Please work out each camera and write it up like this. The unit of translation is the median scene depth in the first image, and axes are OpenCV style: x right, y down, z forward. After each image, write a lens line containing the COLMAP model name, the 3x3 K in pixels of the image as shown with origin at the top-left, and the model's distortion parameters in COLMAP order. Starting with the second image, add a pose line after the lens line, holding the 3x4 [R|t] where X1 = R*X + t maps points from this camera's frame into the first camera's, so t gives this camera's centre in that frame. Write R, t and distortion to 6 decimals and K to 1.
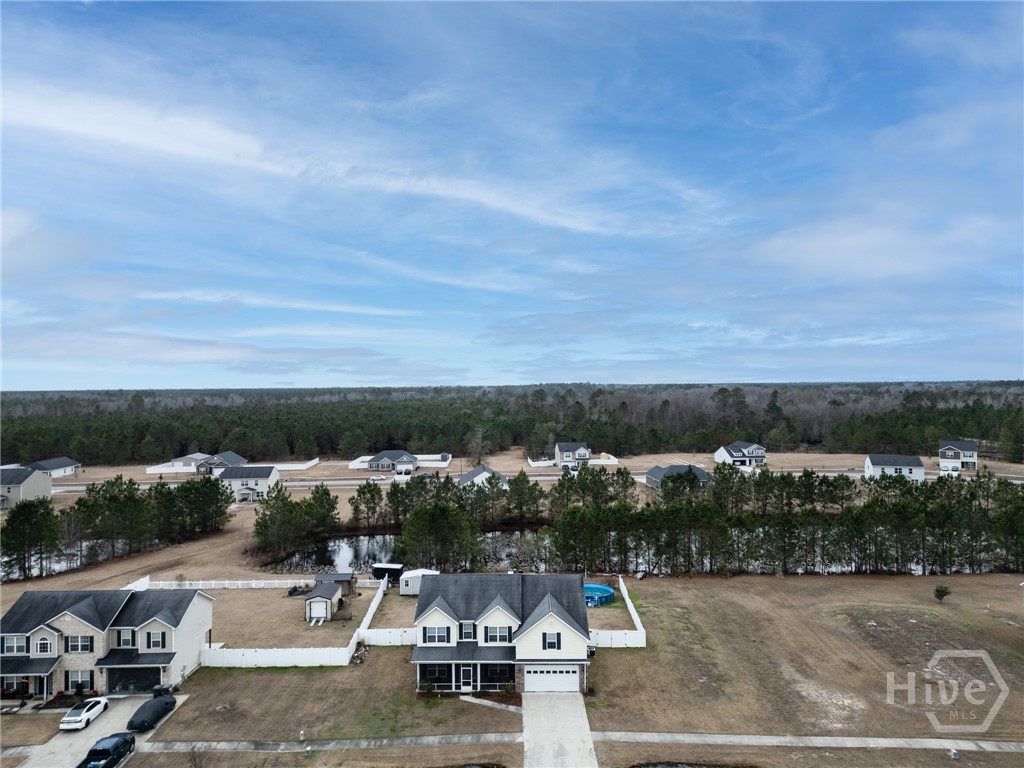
lens RADIAL K [[710.7, 0, 512.0], [0, 710.7, 384.0], [0, 0, 1]] dist [0.070880, -0.063903]
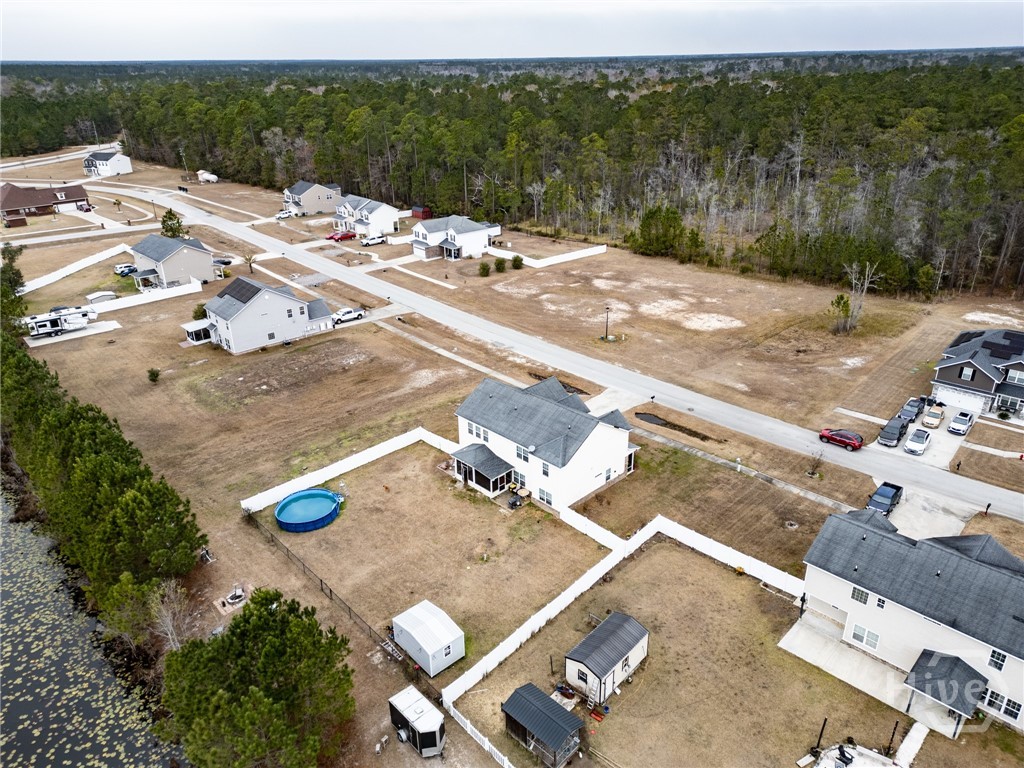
lens RADIAL K [[708.9, 0, 512.0], [0, 708.9, 384.0], [0, 0, 1]] dist [0.084965, -0.084740]
pose [[-0.713868, -0.270931, 0.645747, -0.719450], [0.019623, 0.914025, 0.405183, -0.190047], [-0.700006, 0.301919, -0.647176, 1.876813]]
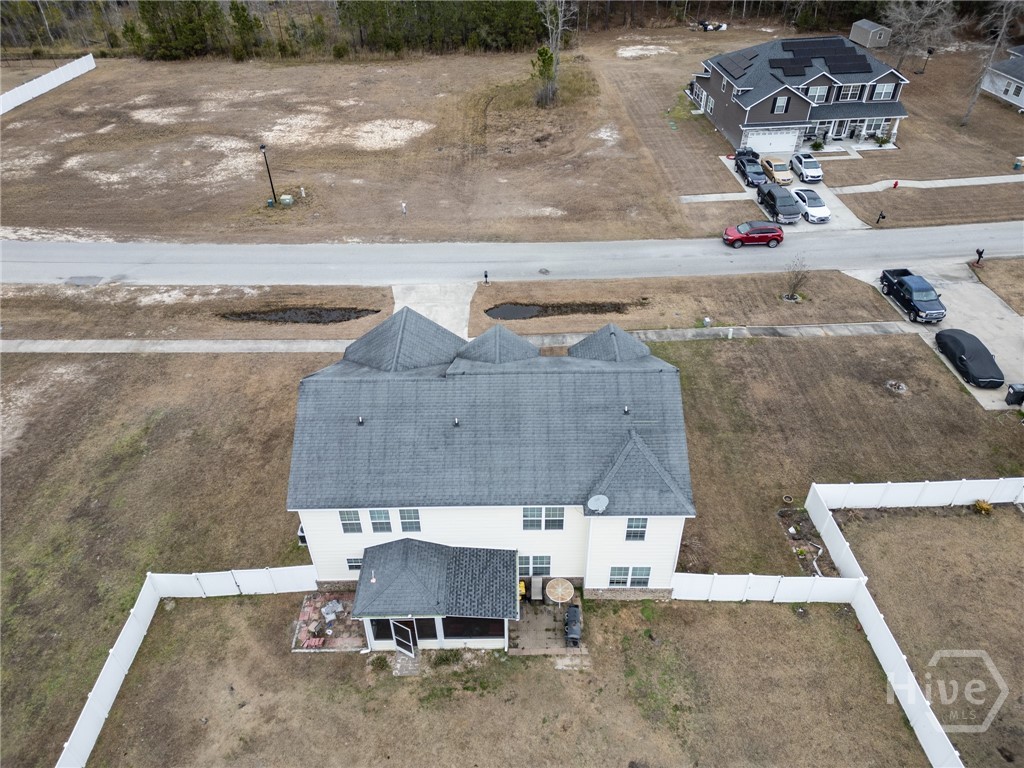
lens RADIAL K [[708.9, 0, 512.0], [0, 708.9, 384.0], [0, 0, 1]] dist [0.084965, -0.084740]
pose [[-0.999522, 0.030207, -0.006651, -0.025873], [0.019533, 0.783172, 0.621498, 0.009211], [0.023983, 0.621071, -0.783388, 1.483550]]
